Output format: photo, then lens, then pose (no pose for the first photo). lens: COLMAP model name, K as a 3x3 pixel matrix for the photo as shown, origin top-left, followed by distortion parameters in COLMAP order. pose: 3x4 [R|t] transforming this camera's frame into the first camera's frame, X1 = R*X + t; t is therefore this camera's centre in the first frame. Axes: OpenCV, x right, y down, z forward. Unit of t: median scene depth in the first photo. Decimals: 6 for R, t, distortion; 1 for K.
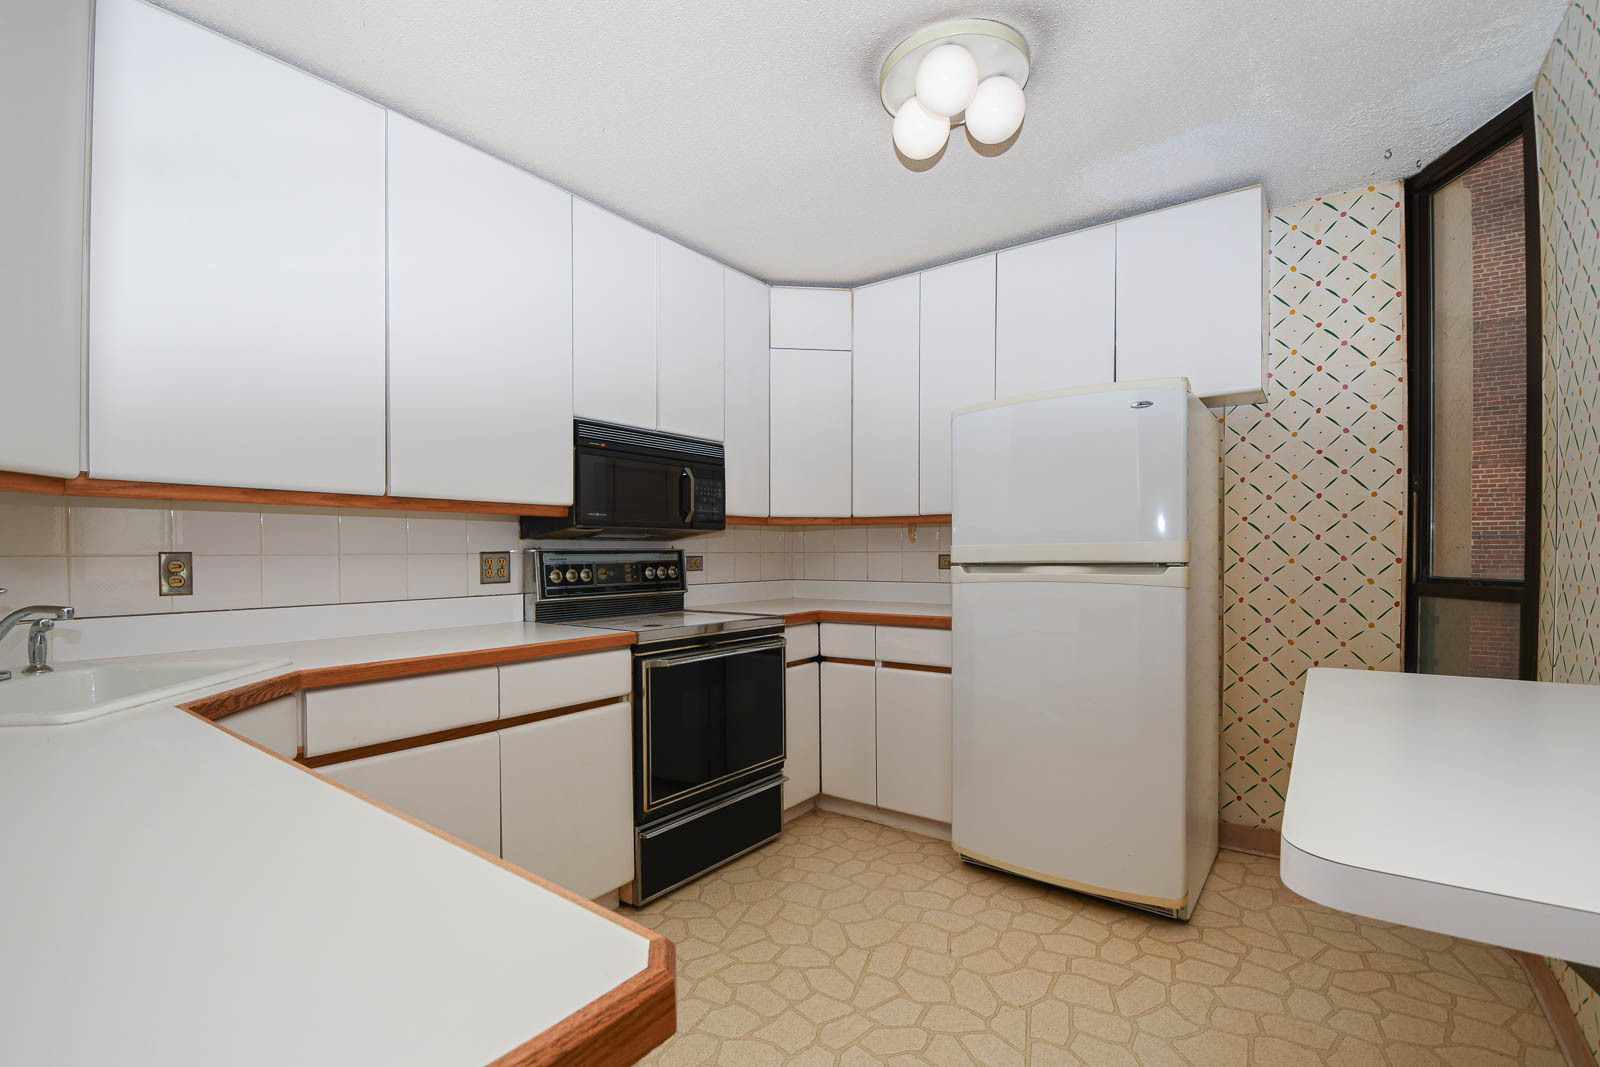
lens RADIAL K [[711.9, 0, 799.8], [0, 711.9, 543.3], [0, 0, 1]] dist [0.000029, 0.000016]
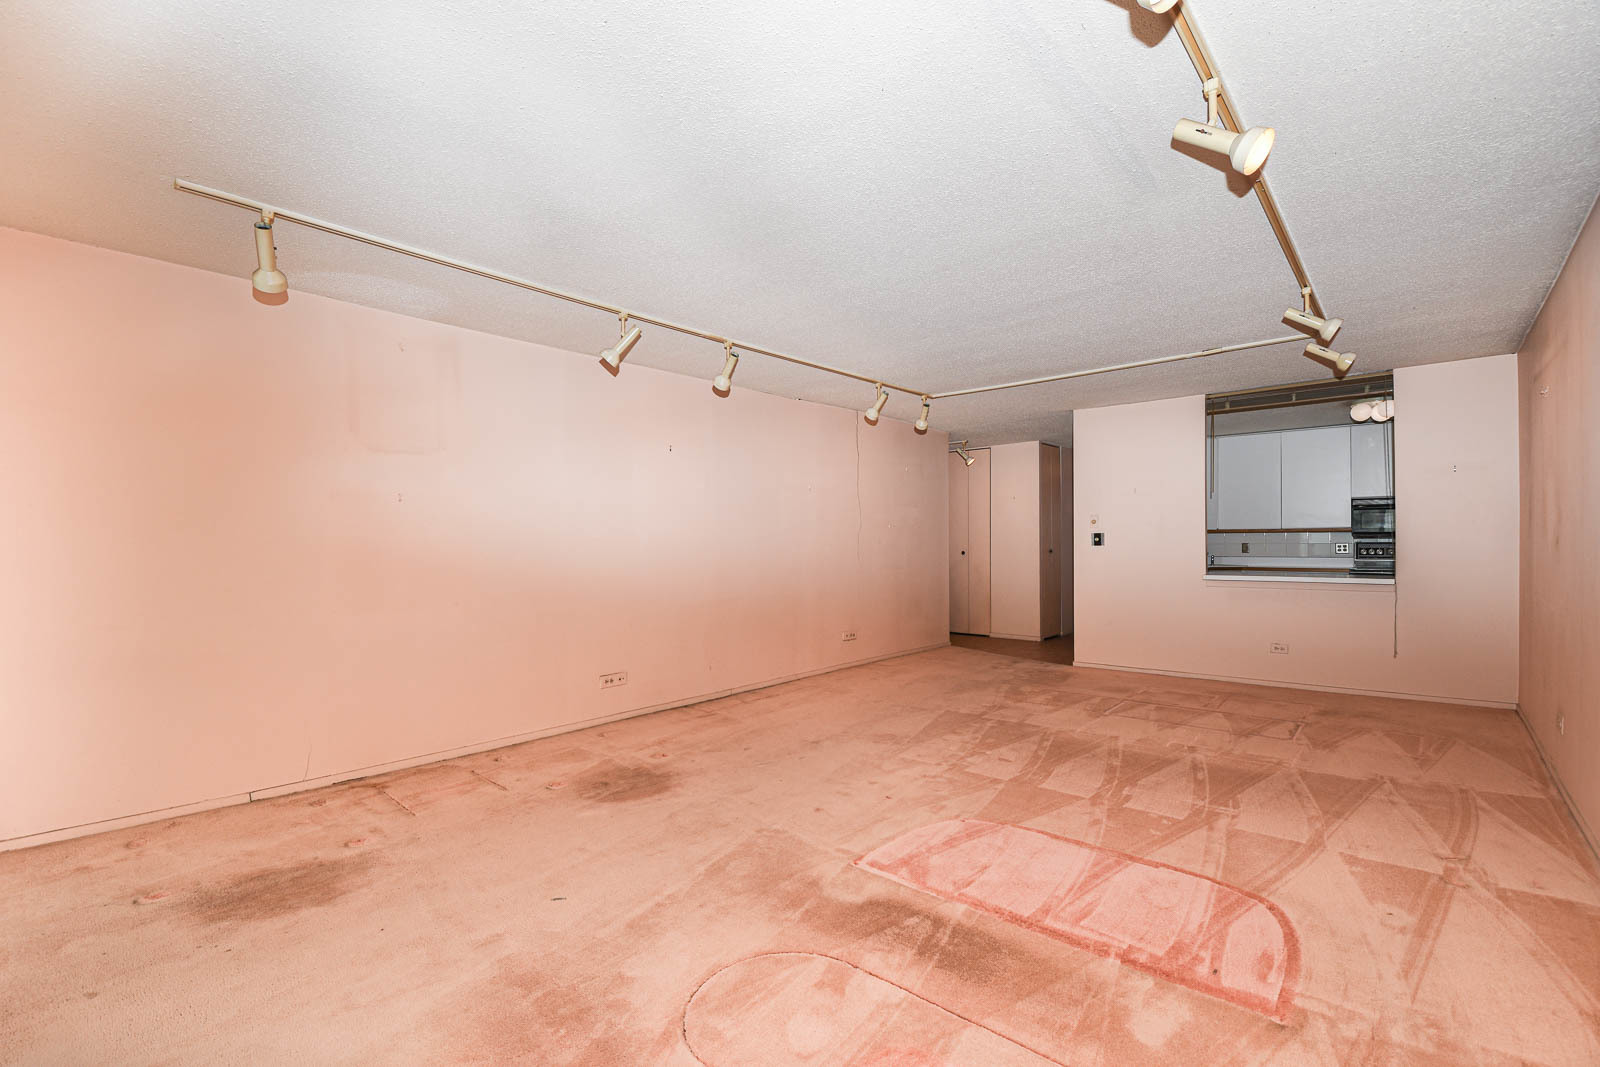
lens RADIAL K [[711.9, 0, 800.1], [0, 711.9, 537.5], [0, 0, 1]] dist [0.000029, 0.000016]
pose [[-0.073288, -0.004444, -0.997301, 2.715833], [0.003568, 0.999983, -0.004718, -0.009811], [0.997304, -0.003904, -0.073270, -1.013963]]
